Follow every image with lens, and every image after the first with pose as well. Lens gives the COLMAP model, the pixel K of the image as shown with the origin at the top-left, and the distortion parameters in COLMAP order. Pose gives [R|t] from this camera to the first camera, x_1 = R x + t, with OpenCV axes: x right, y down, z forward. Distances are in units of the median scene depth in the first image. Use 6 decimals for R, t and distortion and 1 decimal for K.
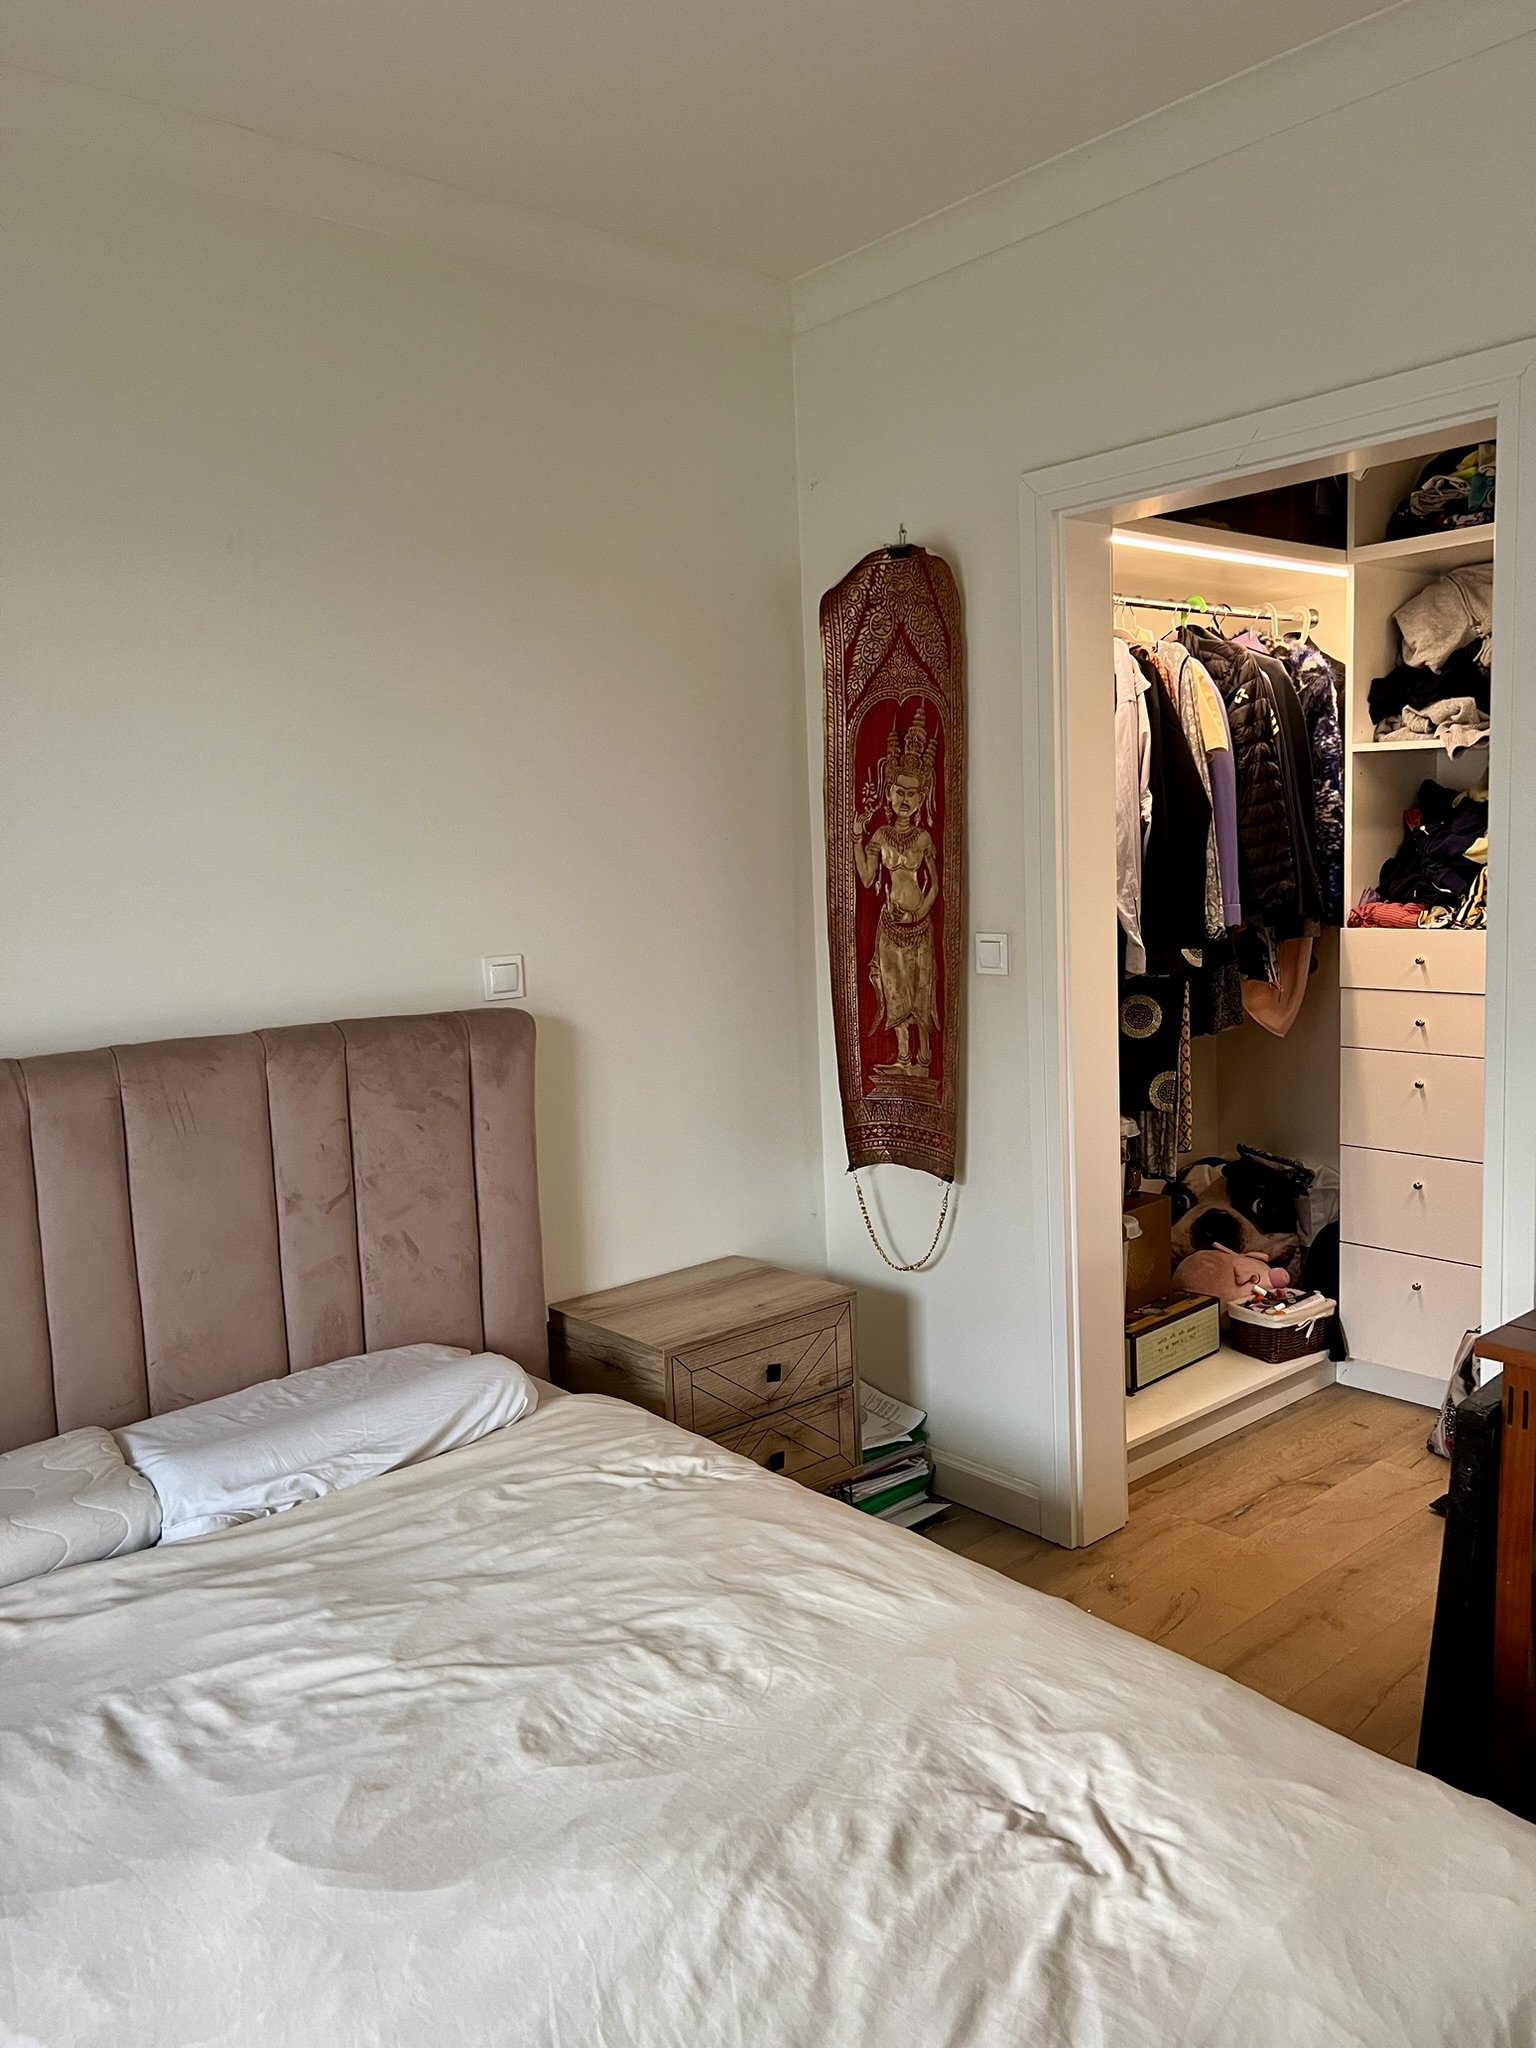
lens RADIAL K [[1546.1, 0, 769.1], [0, 1546.1, 1020.9], [0, 0, 1]] dist [0.039072, -0.016885]
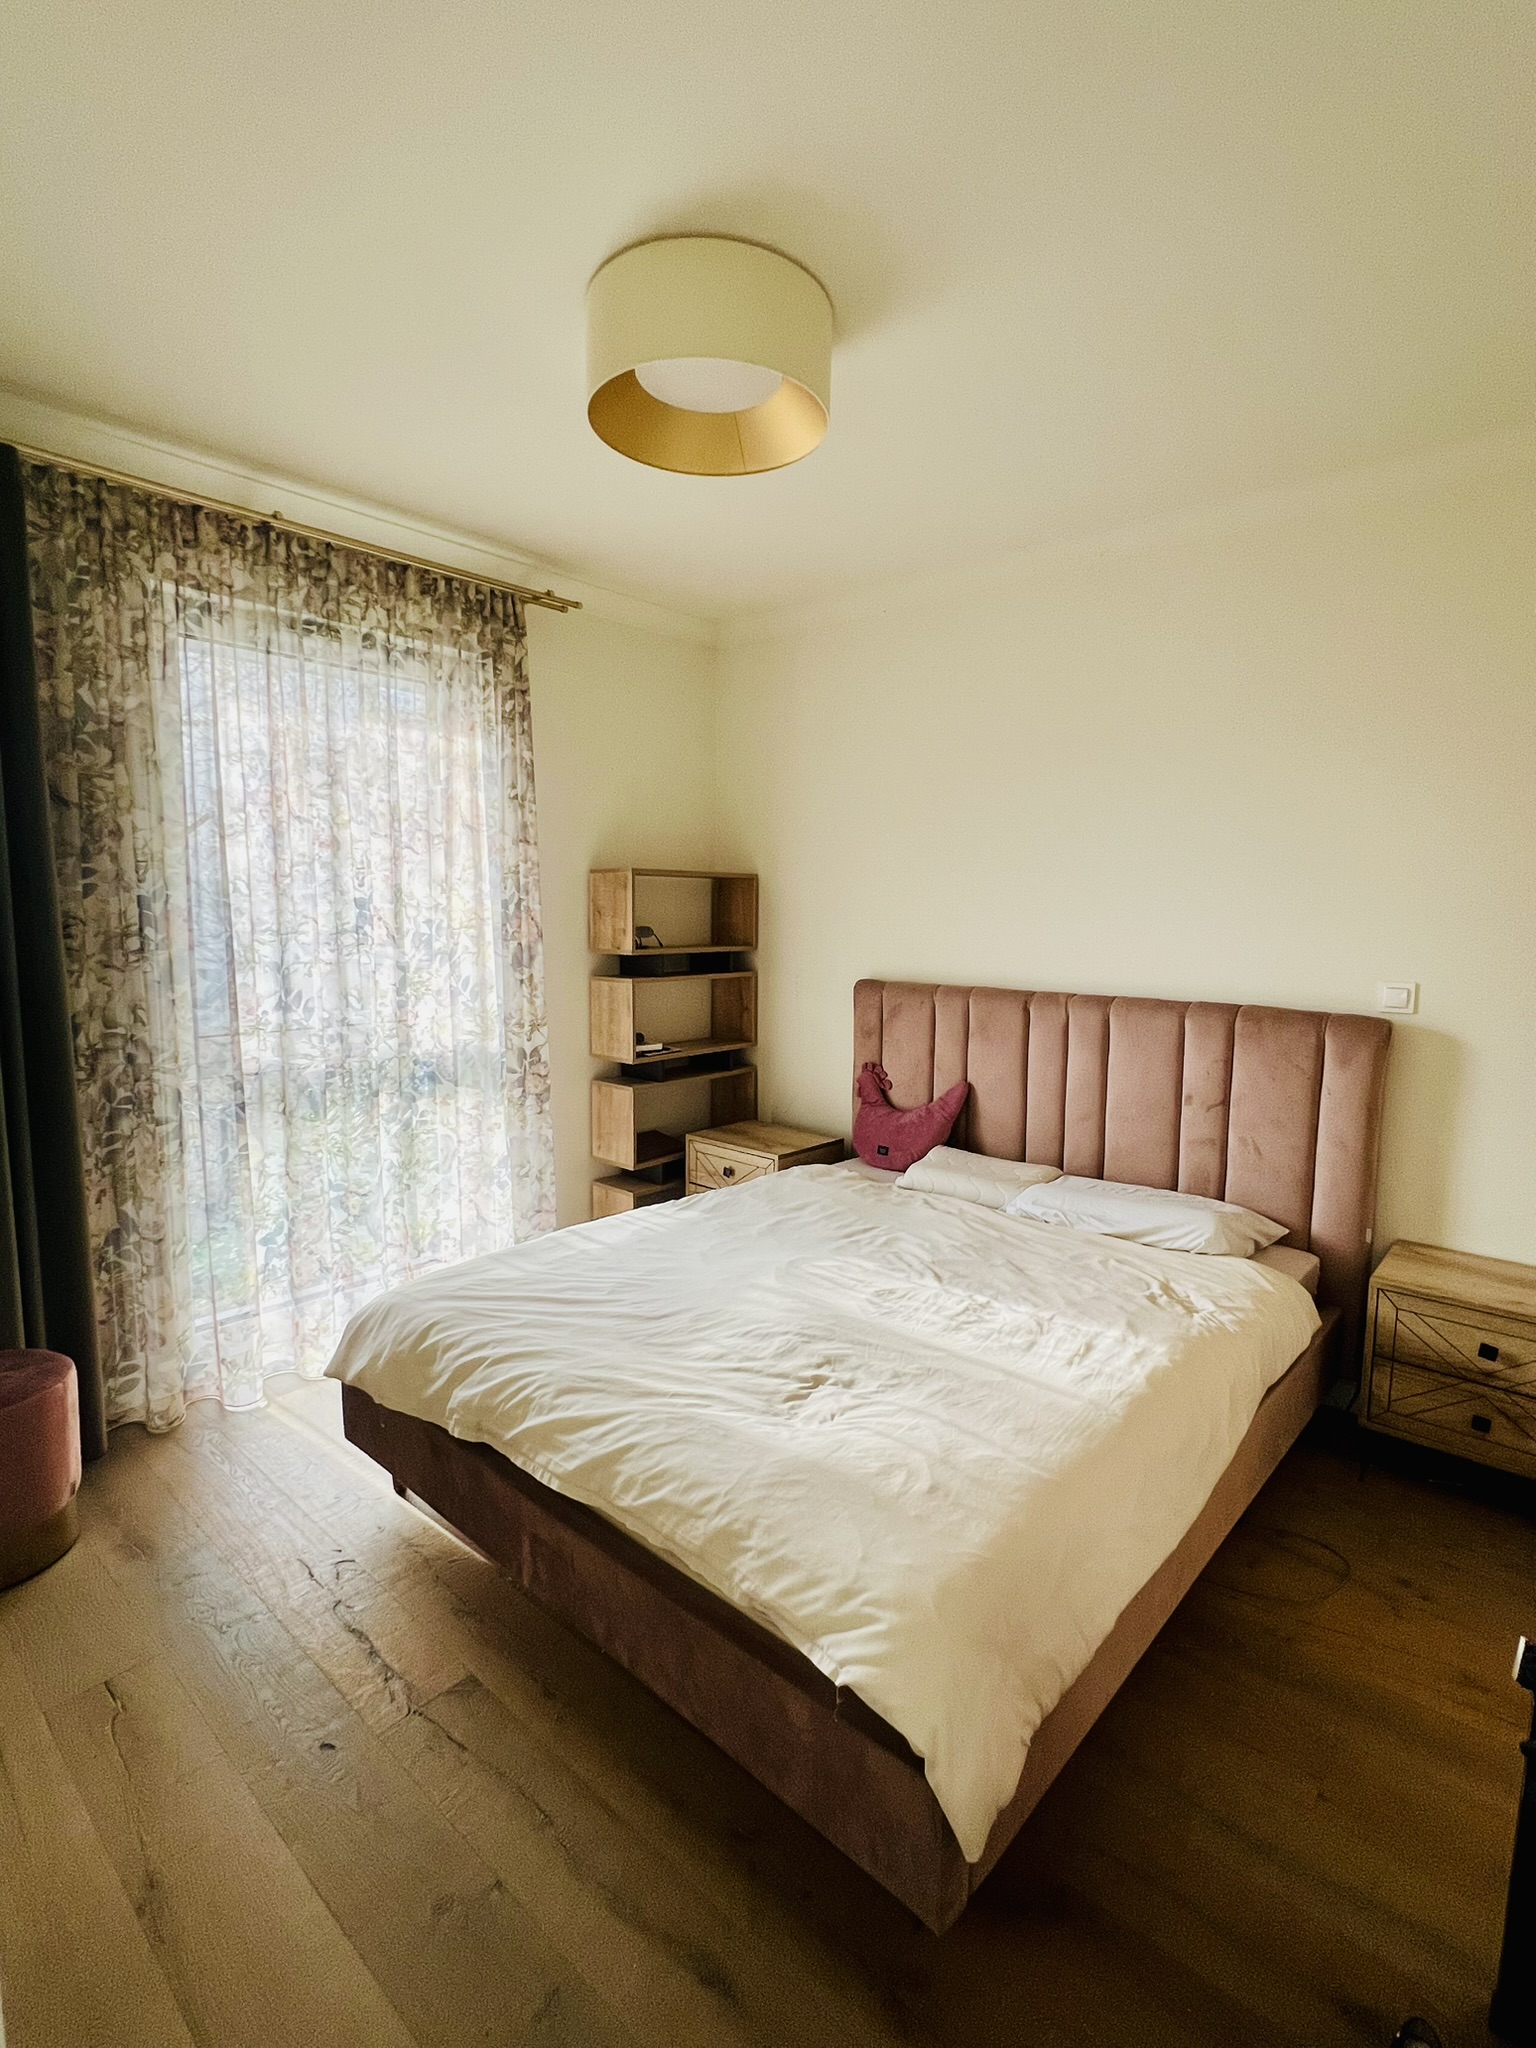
lens RADIAL K [[969.3, 0, 772.3], [0, 969.3, 1021.0], [0, 0, 1]] dist [-0.002302, -0.000186]
pose [[0.141587, 0.153157, -0.978006, 0.845510], [-0.135629, 0.981644, 0.134091, -0.066462], [0.980591, 0.113661, 0.159761, 0.426793]]
